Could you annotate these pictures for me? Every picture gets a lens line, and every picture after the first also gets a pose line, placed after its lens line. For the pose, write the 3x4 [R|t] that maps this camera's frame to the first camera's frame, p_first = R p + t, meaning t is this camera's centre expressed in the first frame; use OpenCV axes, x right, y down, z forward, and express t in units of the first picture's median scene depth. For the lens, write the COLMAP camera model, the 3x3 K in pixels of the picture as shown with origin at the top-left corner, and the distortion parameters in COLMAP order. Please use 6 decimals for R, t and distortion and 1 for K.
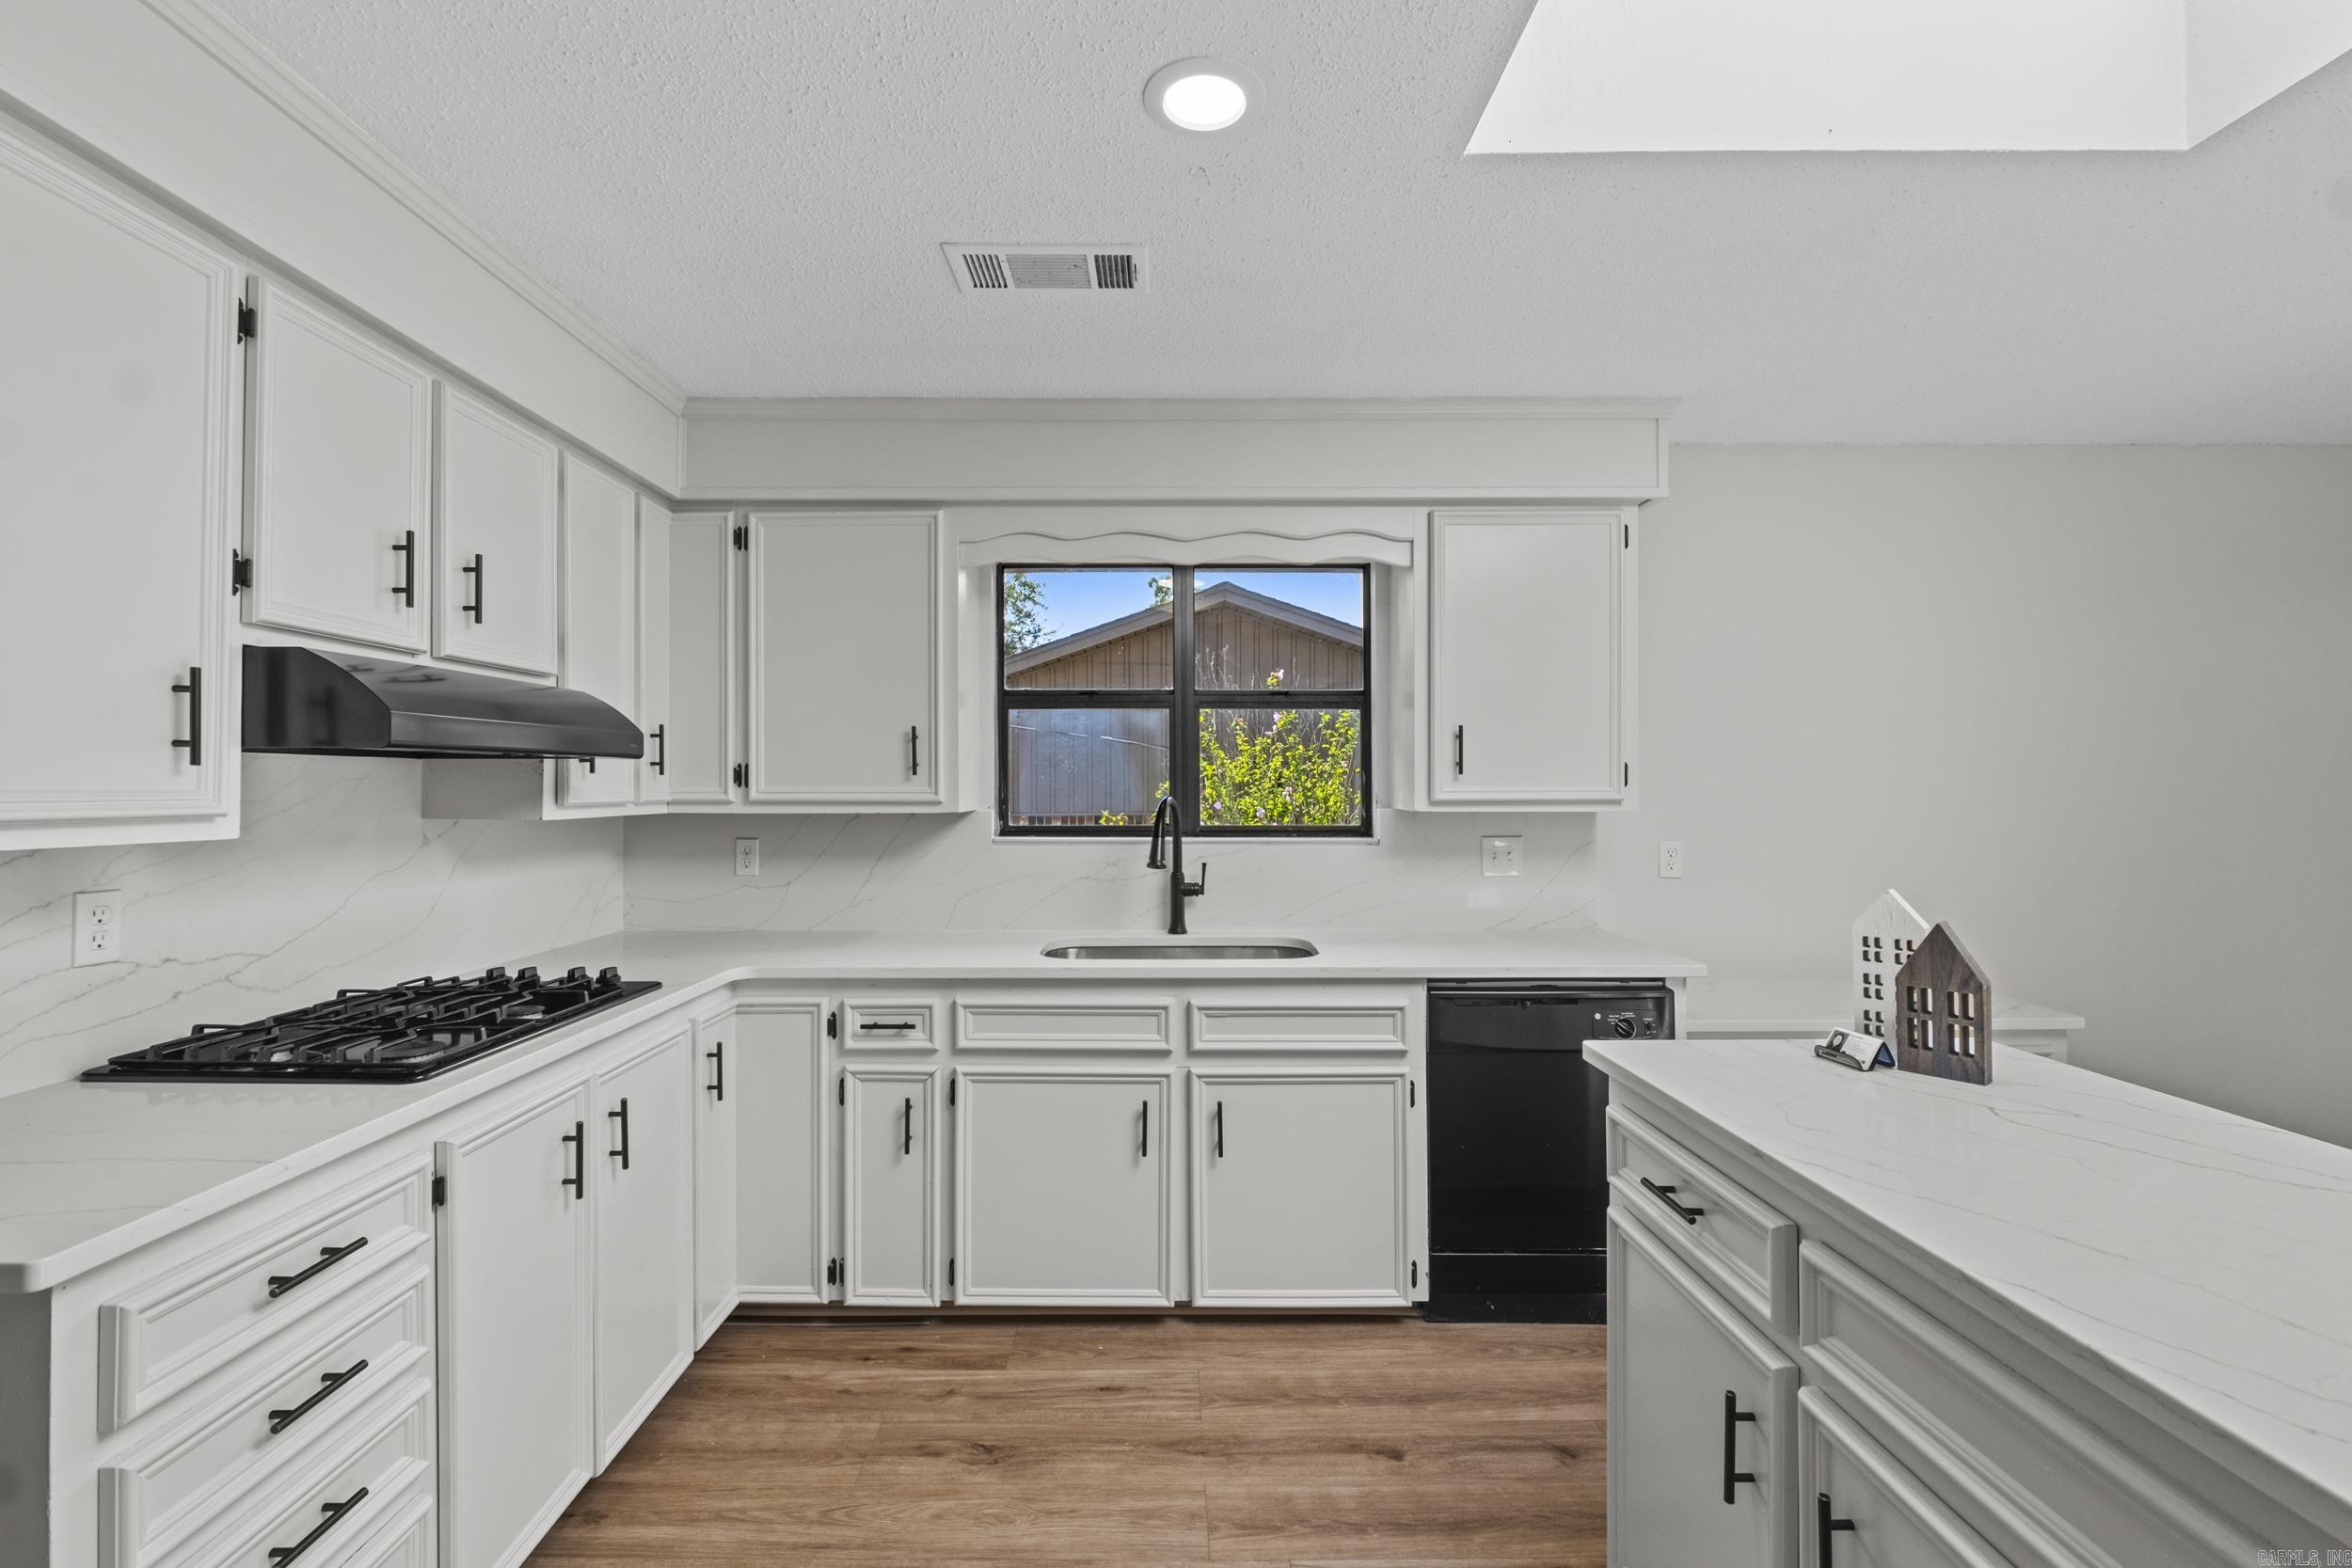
lens RADIAL K [[1036.4, 0, 1161.8], [0, 1036.4, 784.9], [0, 0, 1]] dist [-0.001828, -0.000390]
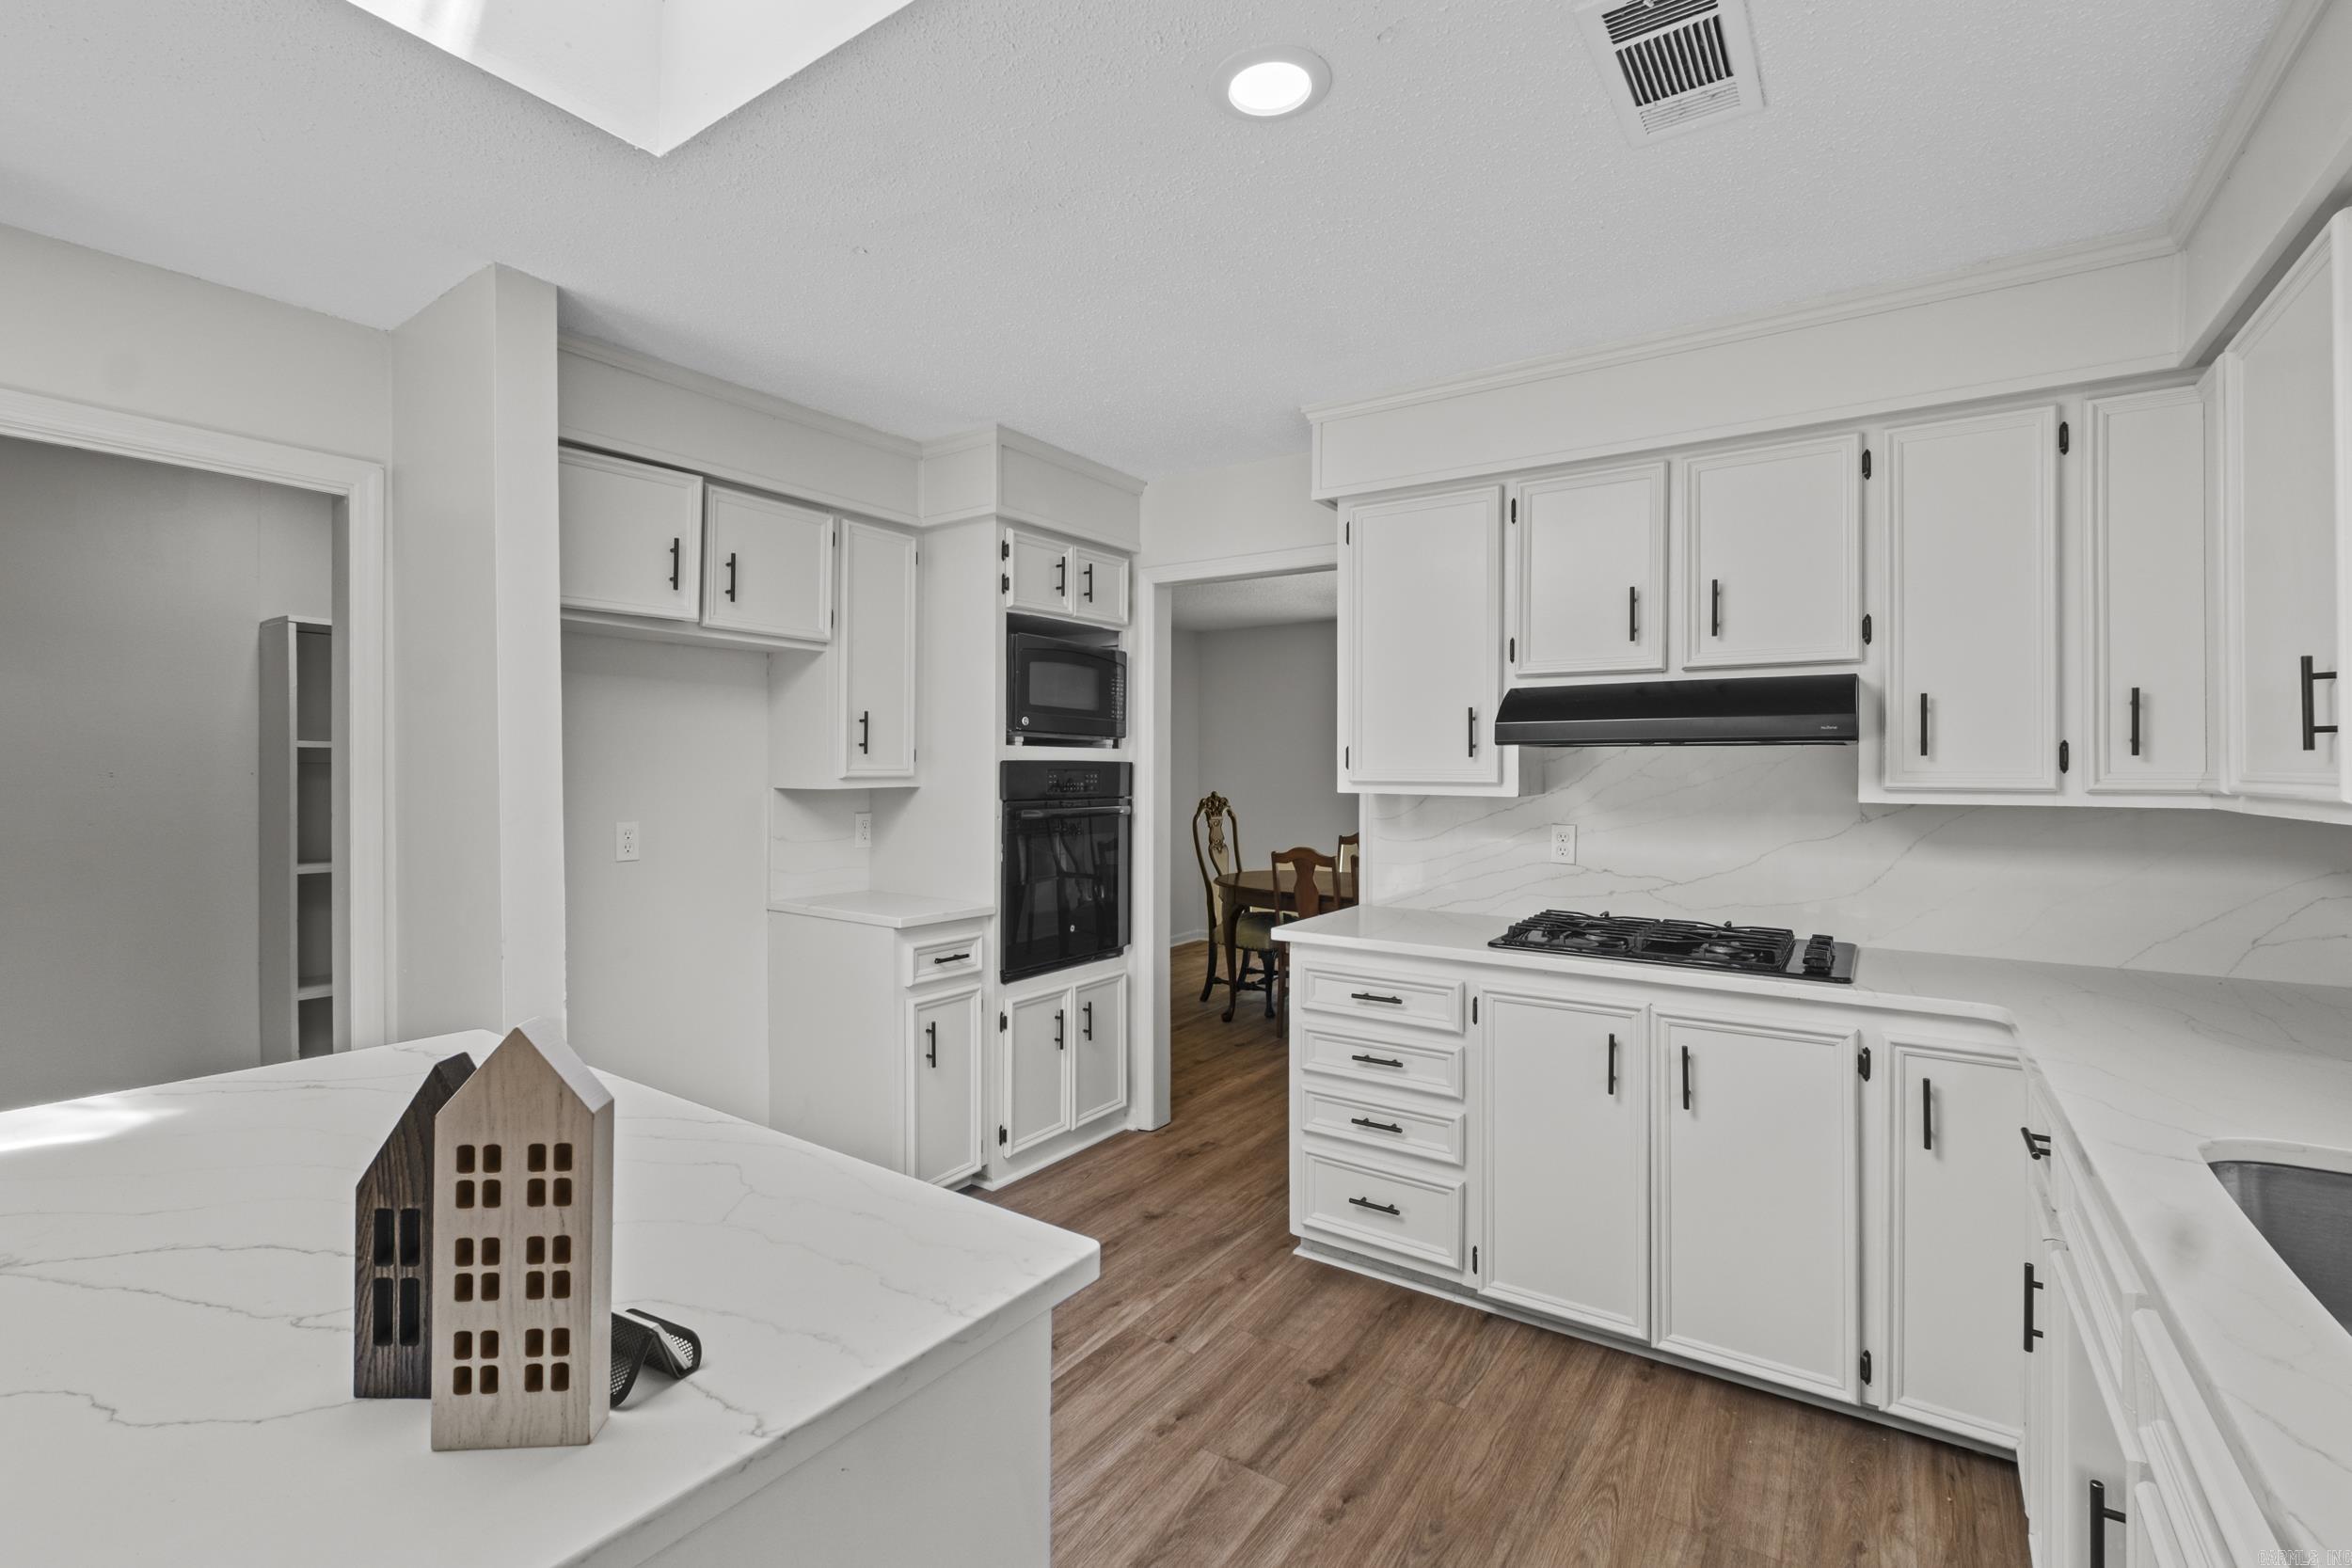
lens RADIAL K [[1036.4, 0, 1160.2], [0, 1036.4, 769.3], [0, 0, 1]] dist [-0.001828, -0.000390]
pose [[-0.564915, 0.006704, -0.825122, 0.881201], [-0.000146, 0.999966, 0.008225, -0.010179], [0.825149, 0.004767, -0.564895, 1.399664]]
